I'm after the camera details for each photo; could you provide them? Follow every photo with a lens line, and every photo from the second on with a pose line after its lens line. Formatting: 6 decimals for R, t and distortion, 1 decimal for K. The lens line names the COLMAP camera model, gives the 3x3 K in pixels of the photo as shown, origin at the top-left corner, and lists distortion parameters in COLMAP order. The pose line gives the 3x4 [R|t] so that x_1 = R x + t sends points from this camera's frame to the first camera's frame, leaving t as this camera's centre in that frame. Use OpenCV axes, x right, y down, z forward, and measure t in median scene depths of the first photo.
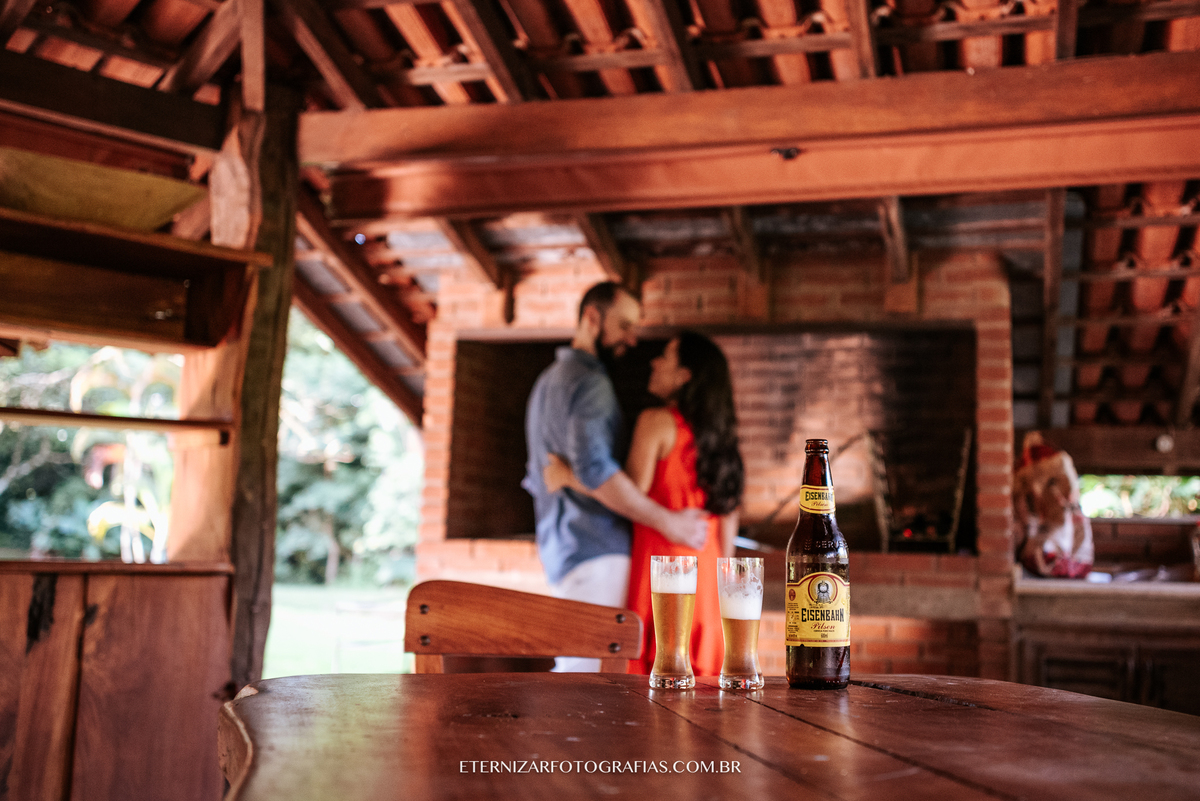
lens RADIAL K [[1208.8, 0, 665.4], [0, 1208.8, 405.1], [0, 0, 1]] dist [0.012493, 0.013090]
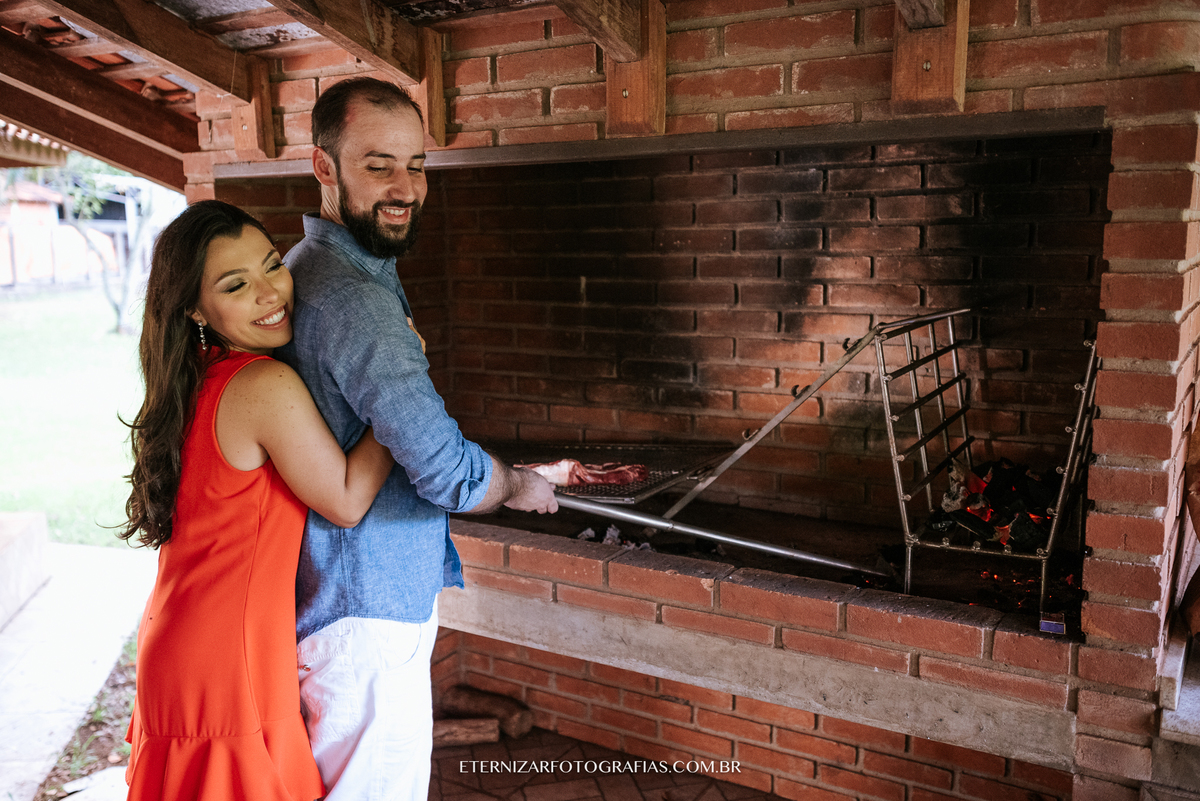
lens RADIAL K [[1053.4, 0, 600.0], [0, 1053.4, 400.5], [0, 0, 1]] dist [-0.004904, 0.019766]
pose [[0.959601, 0.006734, -0.281283, 0.182298], [0.068763, 0.963785, 0.257662, -0.076394], [0.272832, -0.266594, 0.924386, 0.565742]]
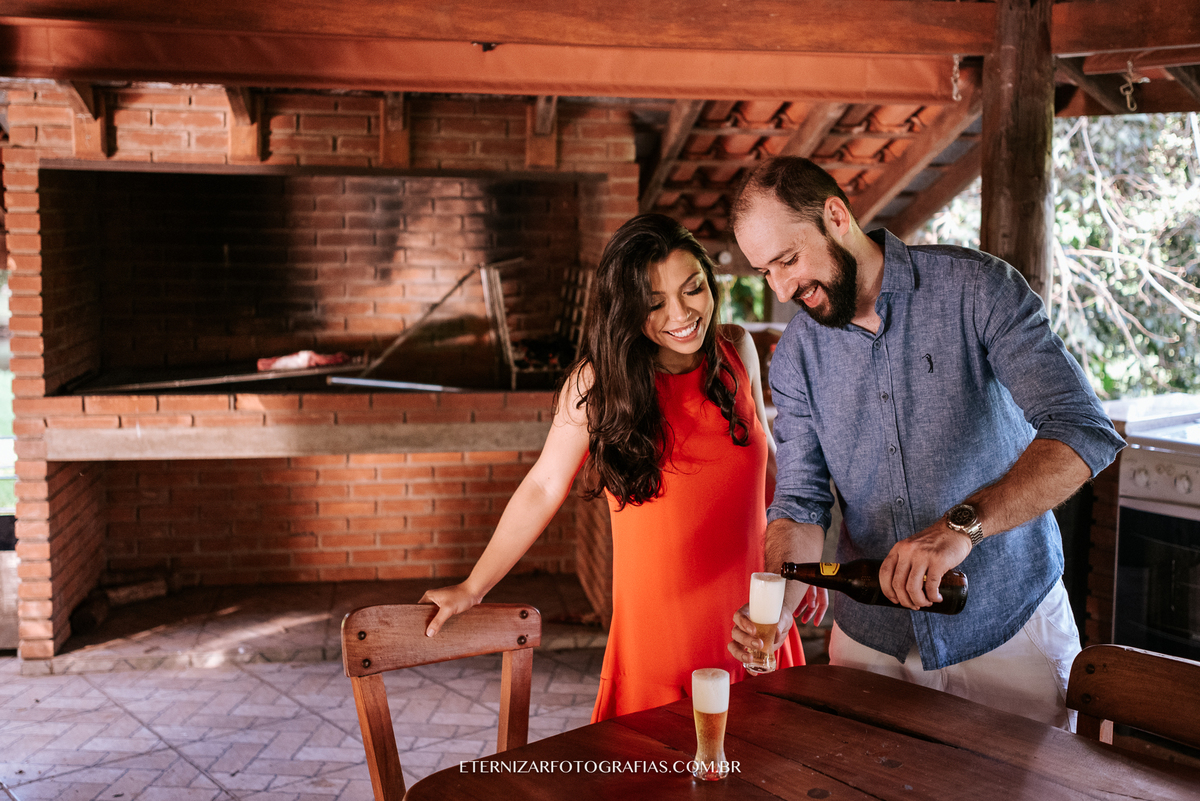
lens RADIAL K [[1263.5, 0, 642.3], [0, 1263.5, 371.9], [0, 0, 1]] dist [0.010530, 0.029286]
pose [[0.900353, -0.061343, 0.430816, -0.199424], [-0.041467, 0.973415, 0.225264, -0.147007], [-0.433181, -0.220682, 0.873873, -0.025191]]
